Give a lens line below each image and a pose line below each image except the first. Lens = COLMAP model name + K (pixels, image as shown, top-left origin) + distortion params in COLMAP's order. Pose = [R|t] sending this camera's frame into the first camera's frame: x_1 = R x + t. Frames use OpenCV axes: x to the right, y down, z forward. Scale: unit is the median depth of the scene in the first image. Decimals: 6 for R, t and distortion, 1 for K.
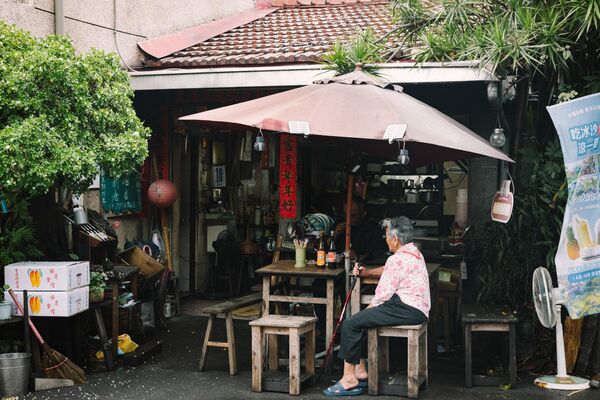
lens RADIAL K [[843.1, 0, 299.9], [0, 843.1, 200.5], [0, 0, 1]] dist [-0.012529, 0.000000]
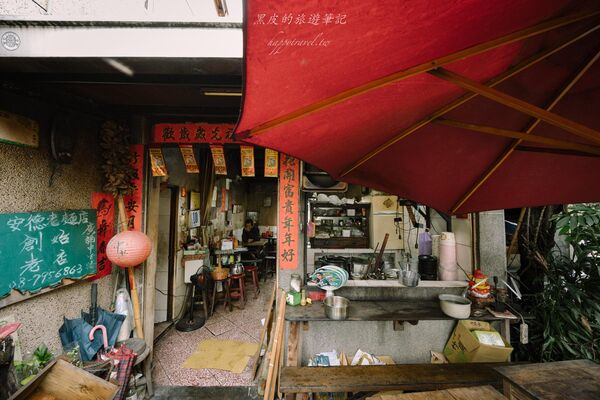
lens RADIAL K [[226.2, 0, 299.8], [0, 226.2, 199.3], [0, 0, 1]] dist [-0.005818, -0.000431]
pose [[0.925068, 0.013161, 0.379573, -0.094232], [0.016604, 0.997043, -0.075037, -0.035458], [-0.379438, 0.075716, 0.922114, 0.727910]]
